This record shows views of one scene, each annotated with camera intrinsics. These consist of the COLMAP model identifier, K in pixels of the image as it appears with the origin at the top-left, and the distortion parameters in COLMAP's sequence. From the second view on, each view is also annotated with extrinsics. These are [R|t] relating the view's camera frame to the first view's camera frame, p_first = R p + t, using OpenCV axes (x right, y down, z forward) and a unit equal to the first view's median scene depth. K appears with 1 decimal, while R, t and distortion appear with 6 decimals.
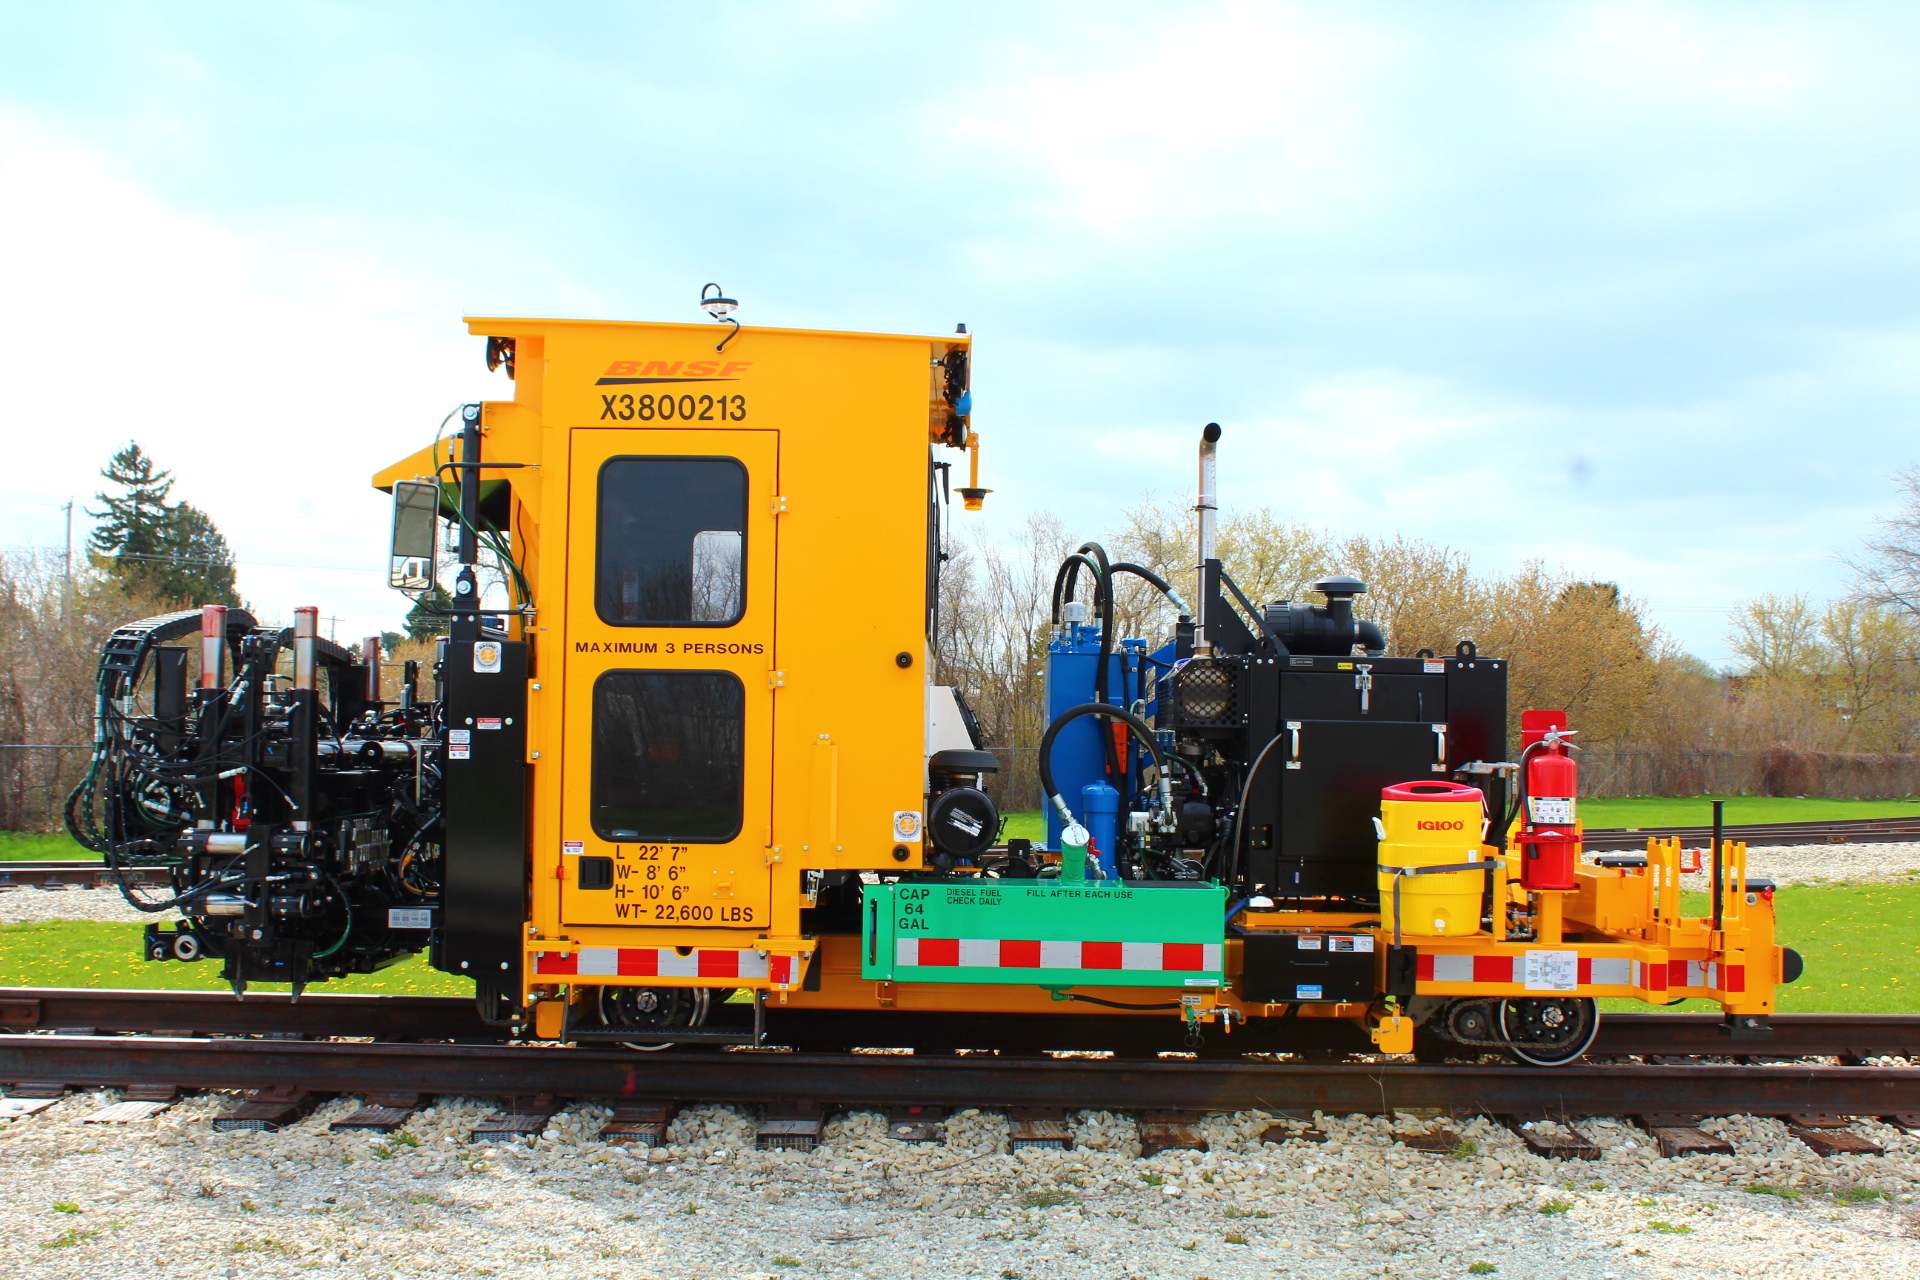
lens RADIAL K [[2023.6, 0, 960.0], [0, 2023.6, 640.0], [0, 0, 1]] dist [-0.105711, 0.047446]
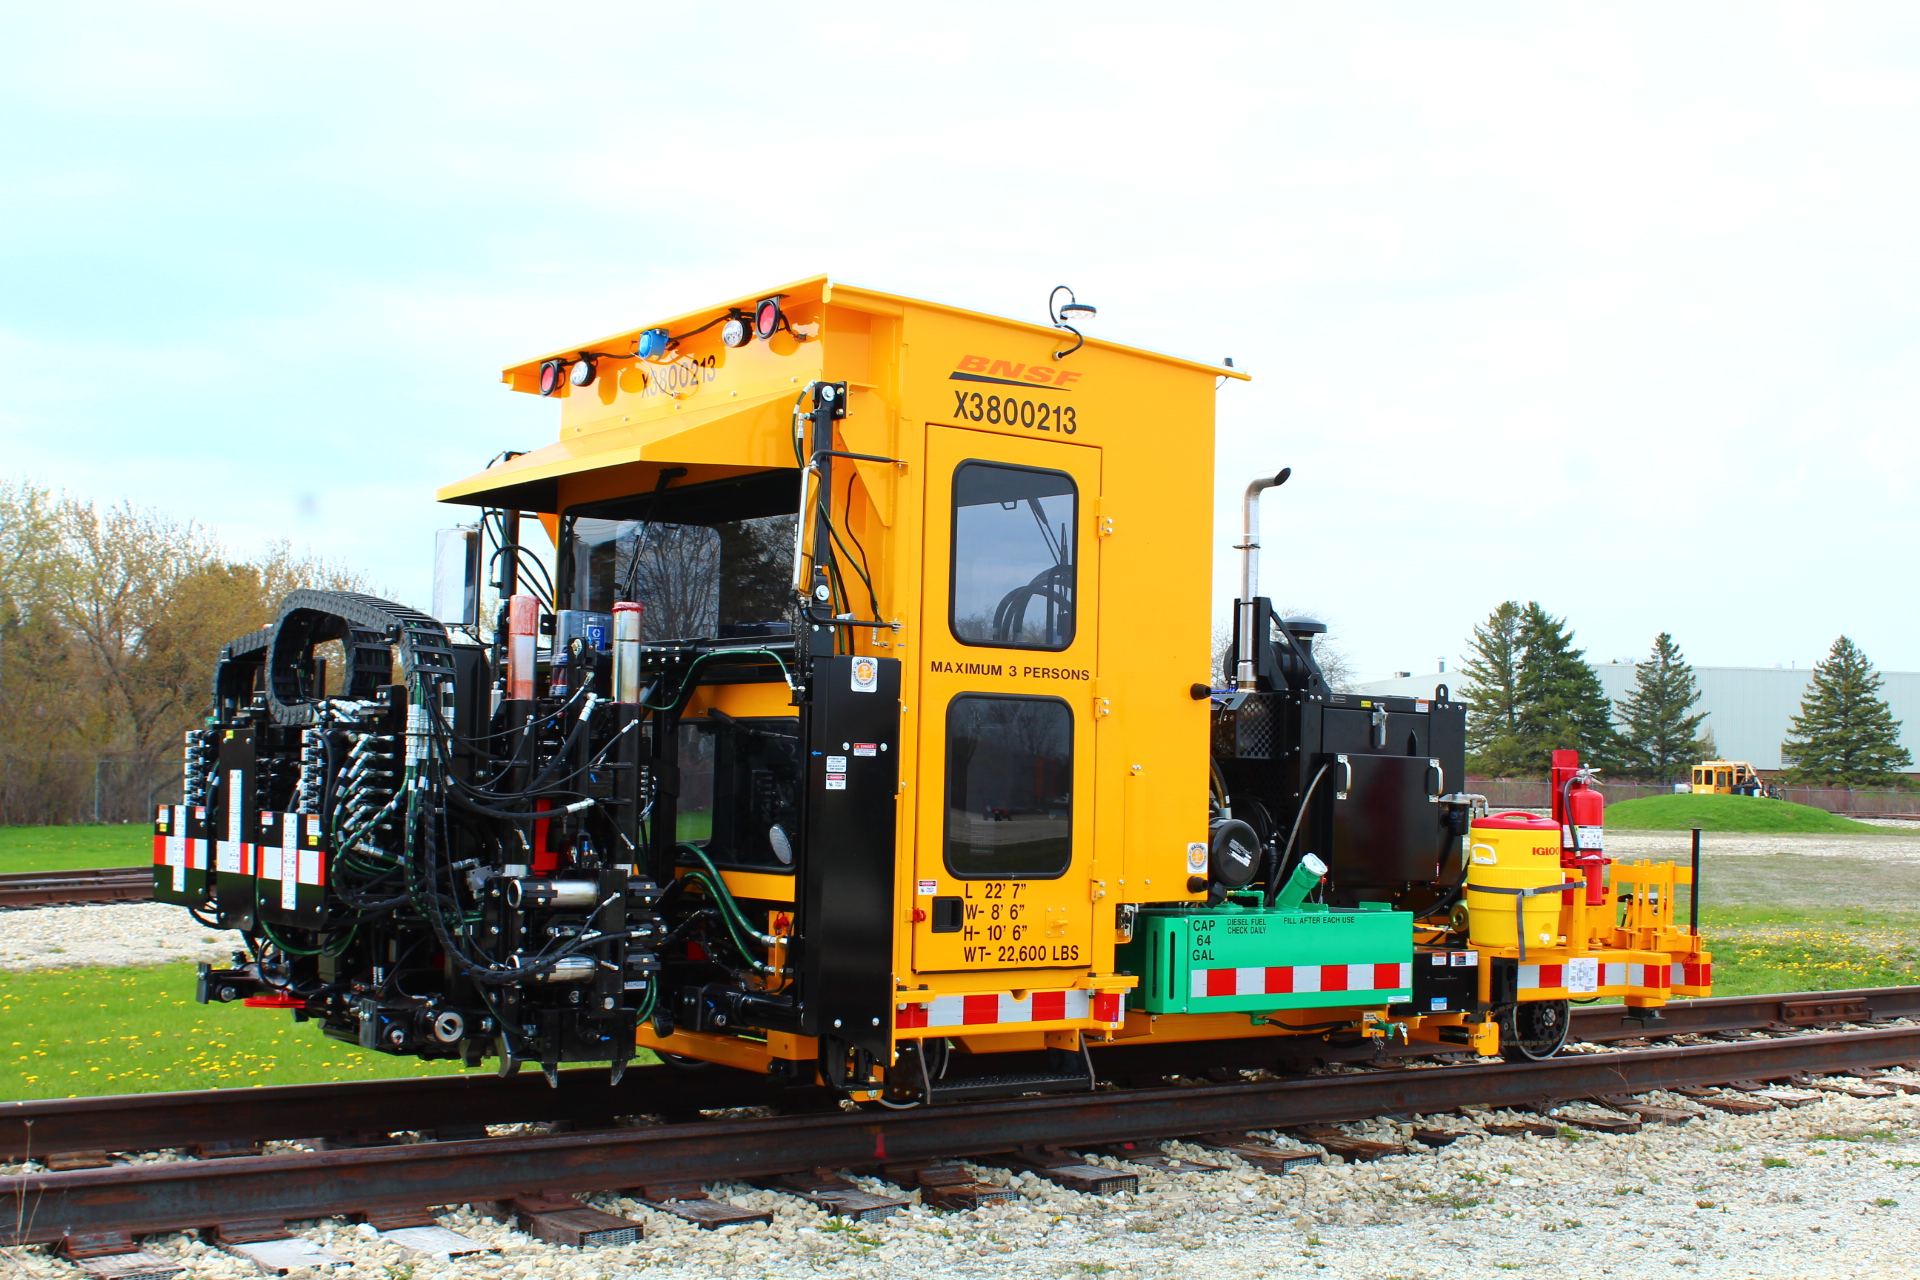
lens RADIAL K [[2384.5, 0, 960.0], [0, 2384.5, 640.0], [0, 0, 1]] dist [-0.087267, -0.019264]
pose [[0.786413, 0.042926, 0.616207, -0.847110], [-0.046475, 0.998867, -0.010271, 0.002200], [-0.615950, -0.020561, 0.787517, 0.148152]]
